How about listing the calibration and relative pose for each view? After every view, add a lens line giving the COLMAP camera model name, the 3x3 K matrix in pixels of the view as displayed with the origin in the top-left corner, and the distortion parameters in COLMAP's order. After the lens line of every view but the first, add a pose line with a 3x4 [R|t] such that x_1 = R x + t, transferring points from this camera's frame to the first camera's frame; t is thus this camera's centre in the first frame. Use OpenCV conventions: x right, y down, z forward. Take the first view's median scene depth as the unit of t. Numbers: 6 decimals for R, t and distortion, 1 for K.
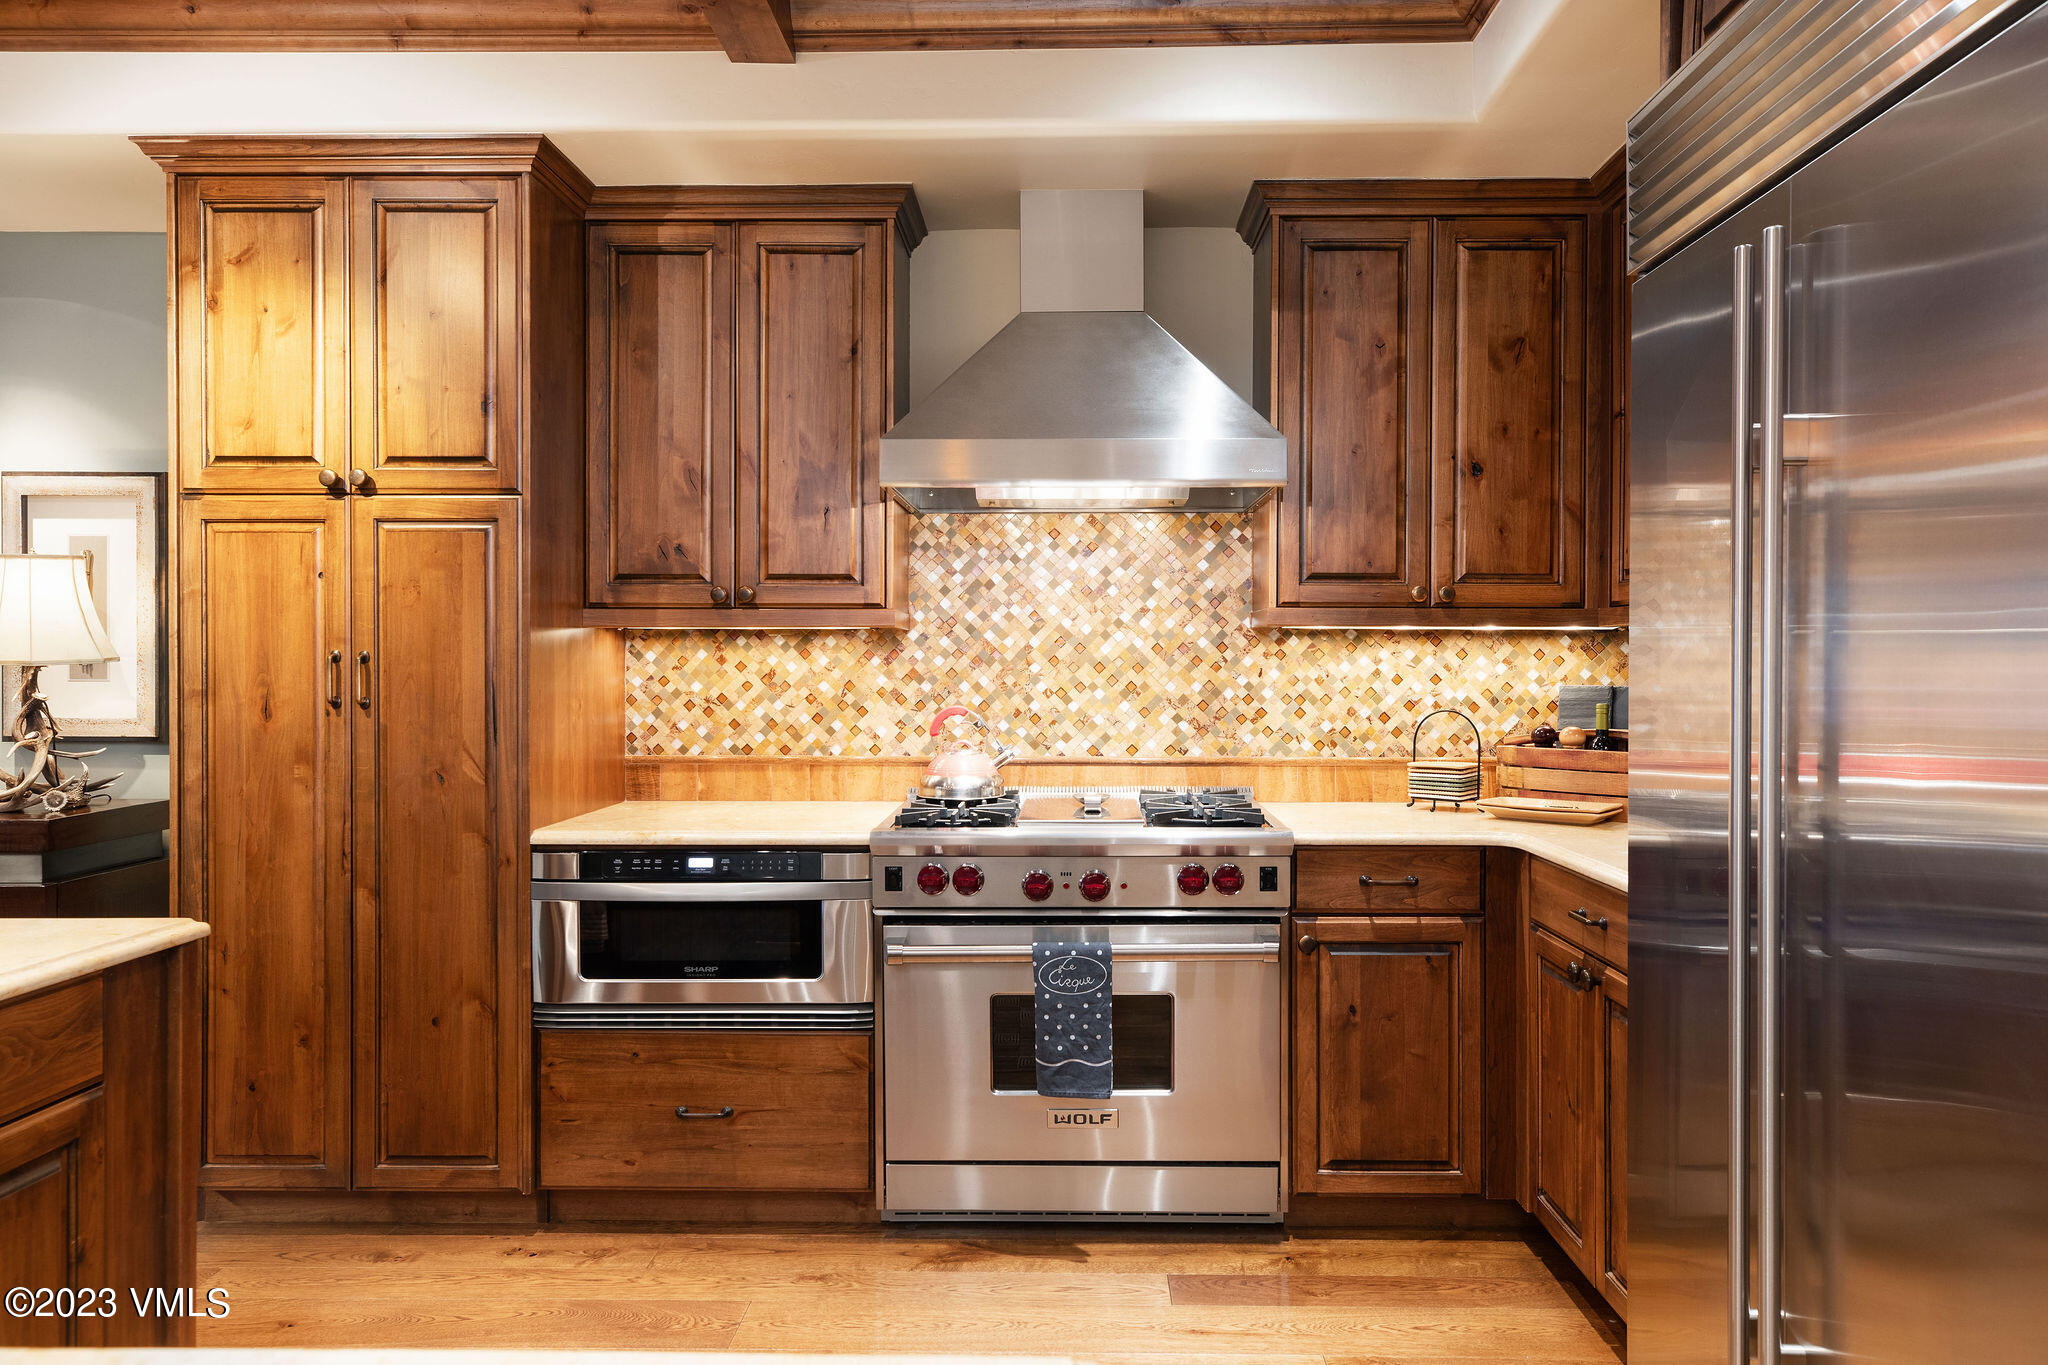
lens RADIAL K [[1408.8, 0, 1023.8], [0, 1408.8, 672.7], [0, 0, 1]] dist [0.006438, 0.004080]
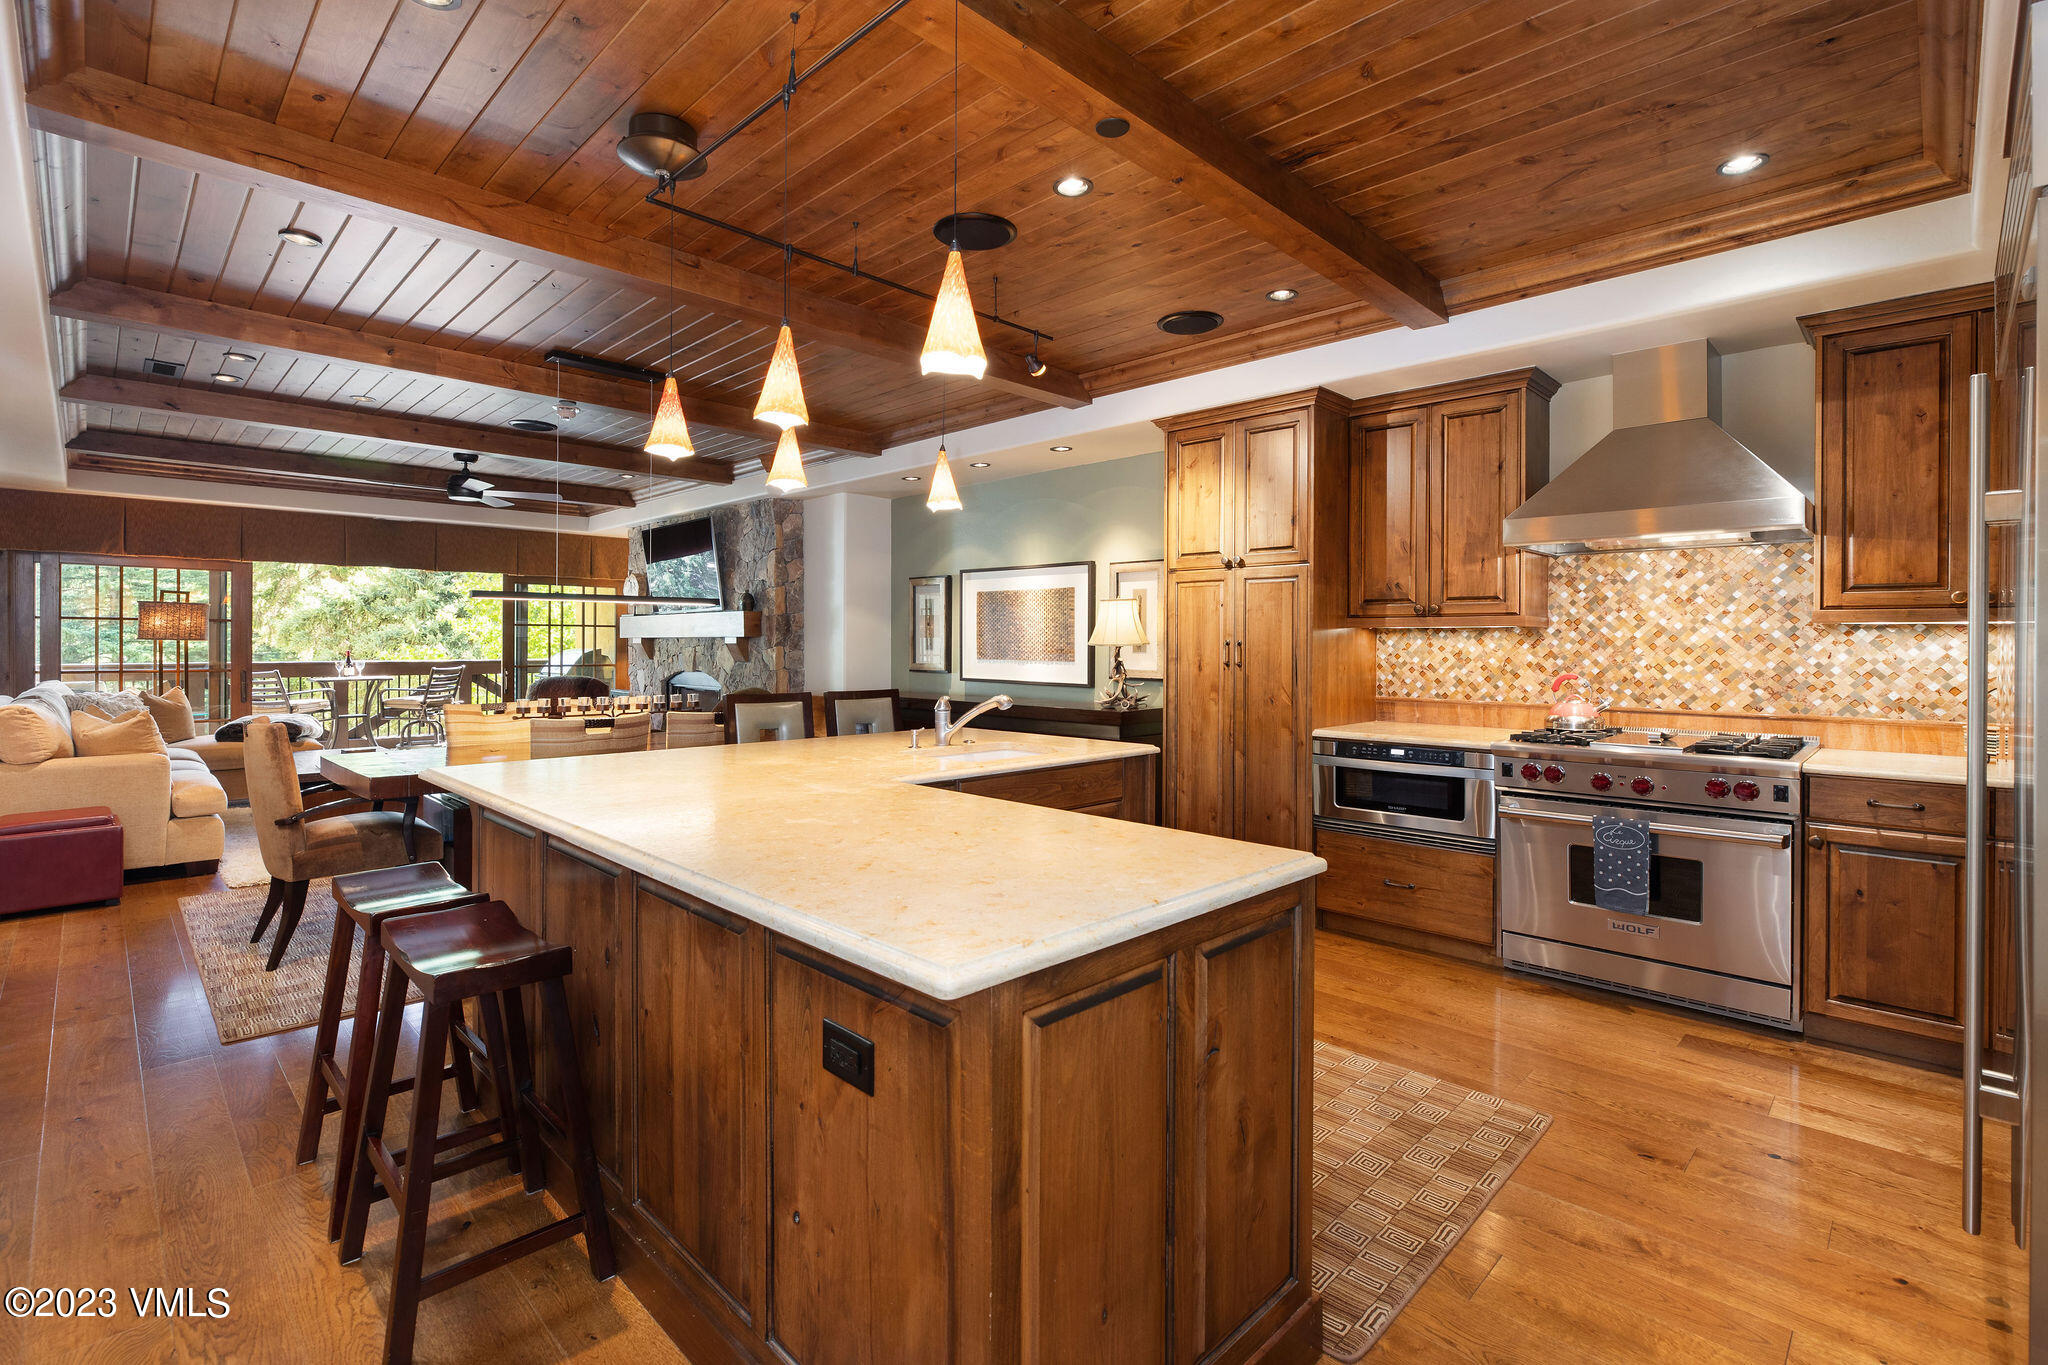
lens RADIAL K [[929.3, 0, 1034.4], [0, 929.3, 646.2], [0, 0, 1]] dist [0.001170, 0.001199]
pose [[0.746325, 0.004865, -0.665564, 0.227538], [-0.009057, 0.999955, -0.002847, 0.000494], [0.665520, 0.008152, 0.746335, -0.248245]]
